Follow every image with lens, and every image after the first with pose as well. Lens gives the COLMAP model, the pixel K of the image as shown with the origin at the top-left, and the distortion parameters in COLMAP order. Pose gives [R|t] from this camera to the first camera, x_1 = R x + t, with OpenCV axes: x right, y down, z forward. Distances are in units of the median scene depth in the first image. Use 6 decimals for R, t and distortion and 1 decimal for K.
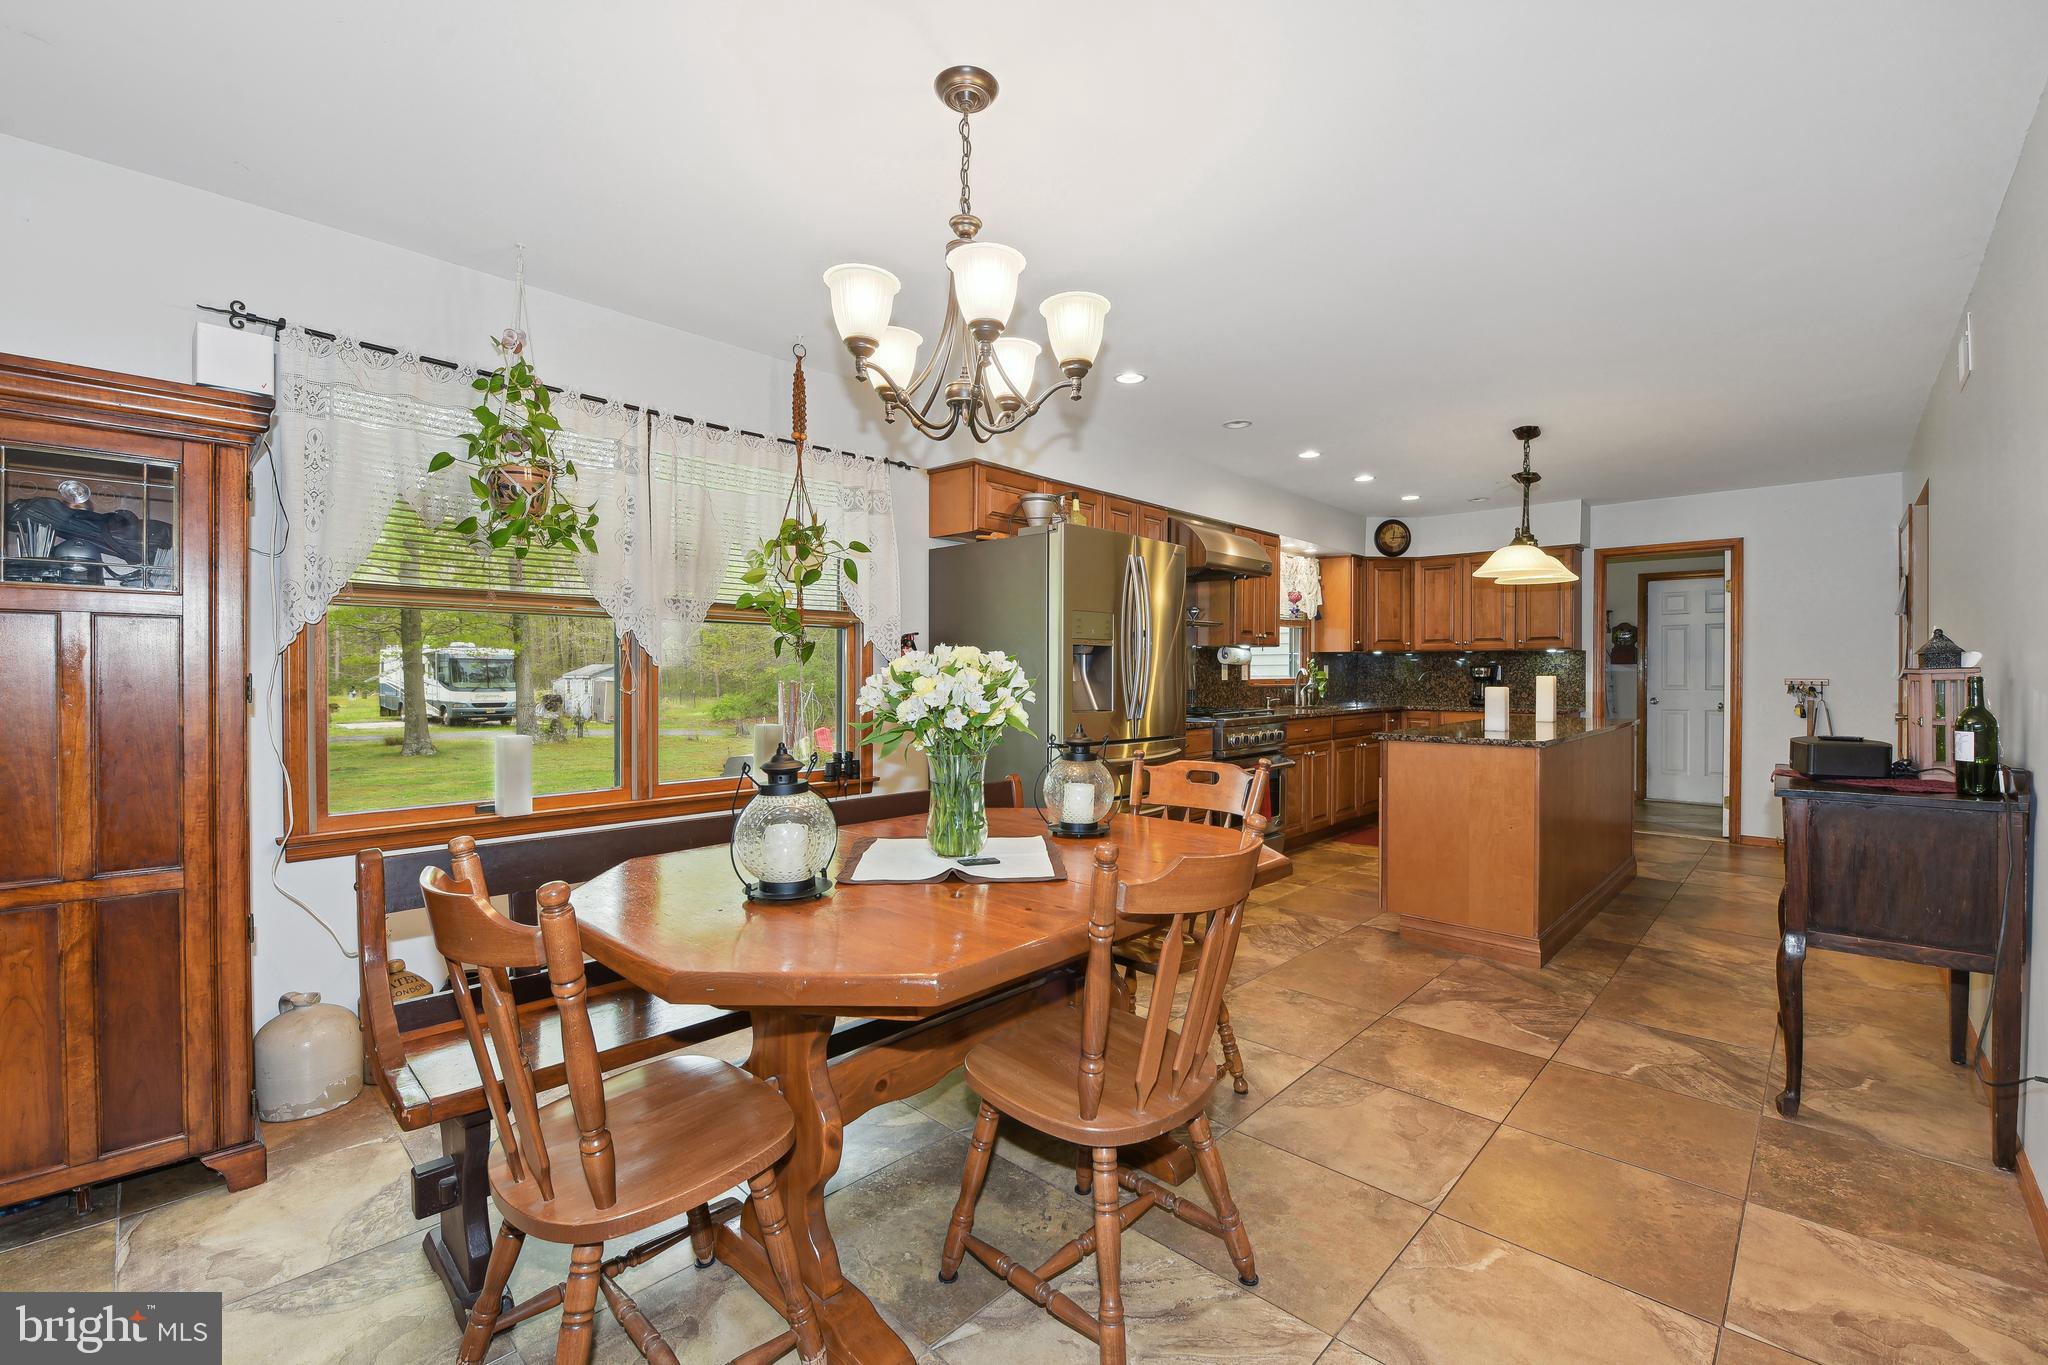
lens RADIAL K [[846.0, 0, 1033.5], [0, 846.0, 683.1], [0, 0, 1]] dist [-0.017324, -0.000687]
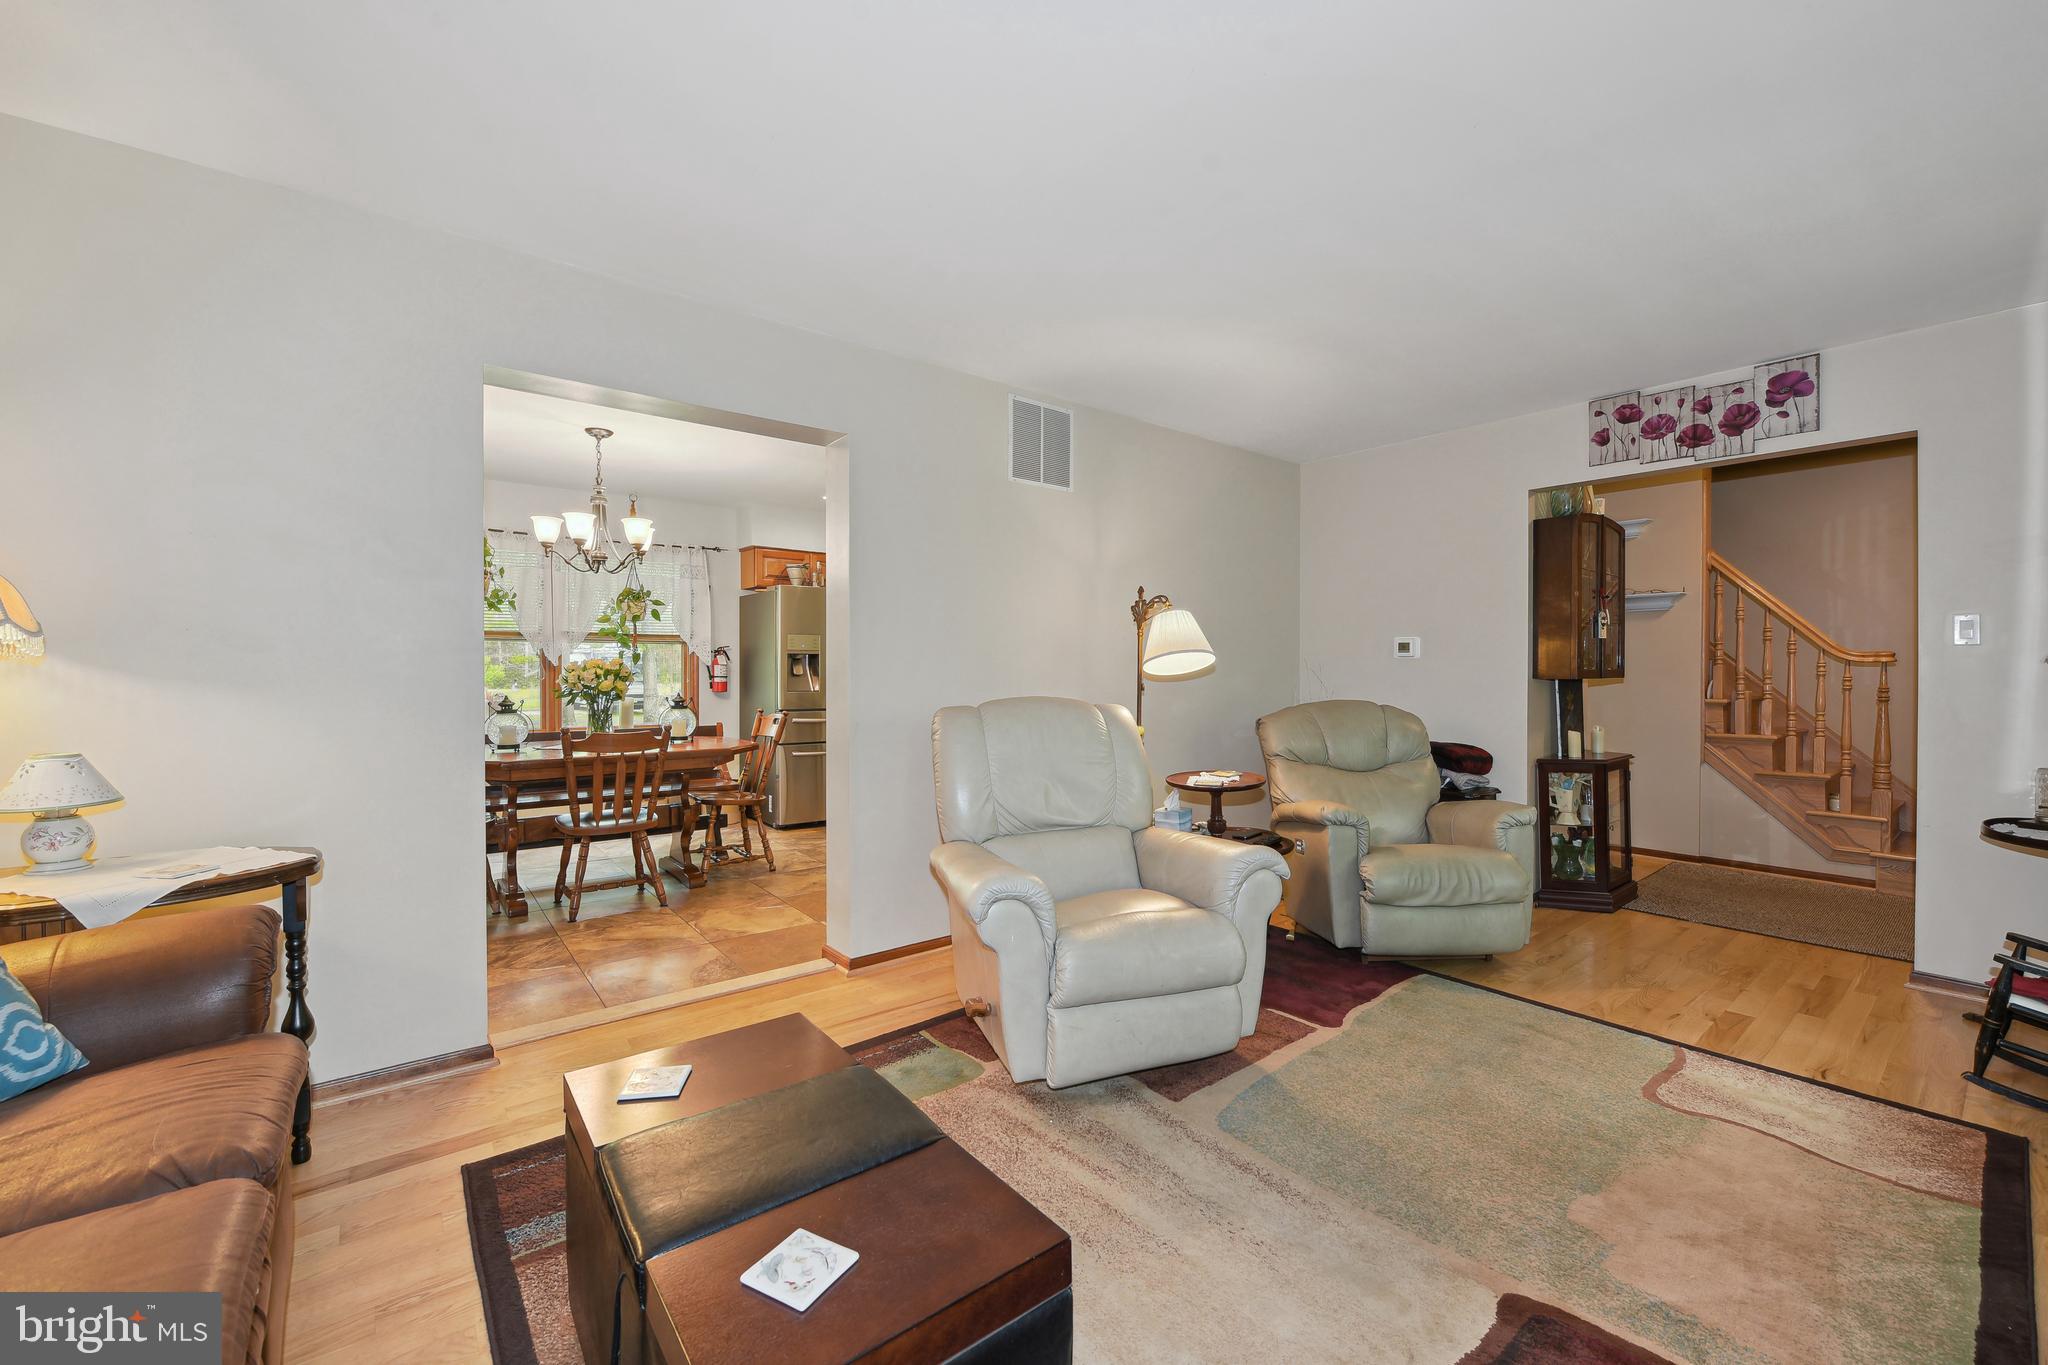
lens RADIAL K [[806.2, 0, 1019.2], [0, 806.2, 684.4], [0, 0, 1]] dist [0.001001, -0.000028]
pose [[0.987798, 0.000571, -0.155741, 0.451547], [0.000907, 0.999955, 0.009421, 0.003179], [0.155739, -0.009447, 0.987753, -0.341015]]
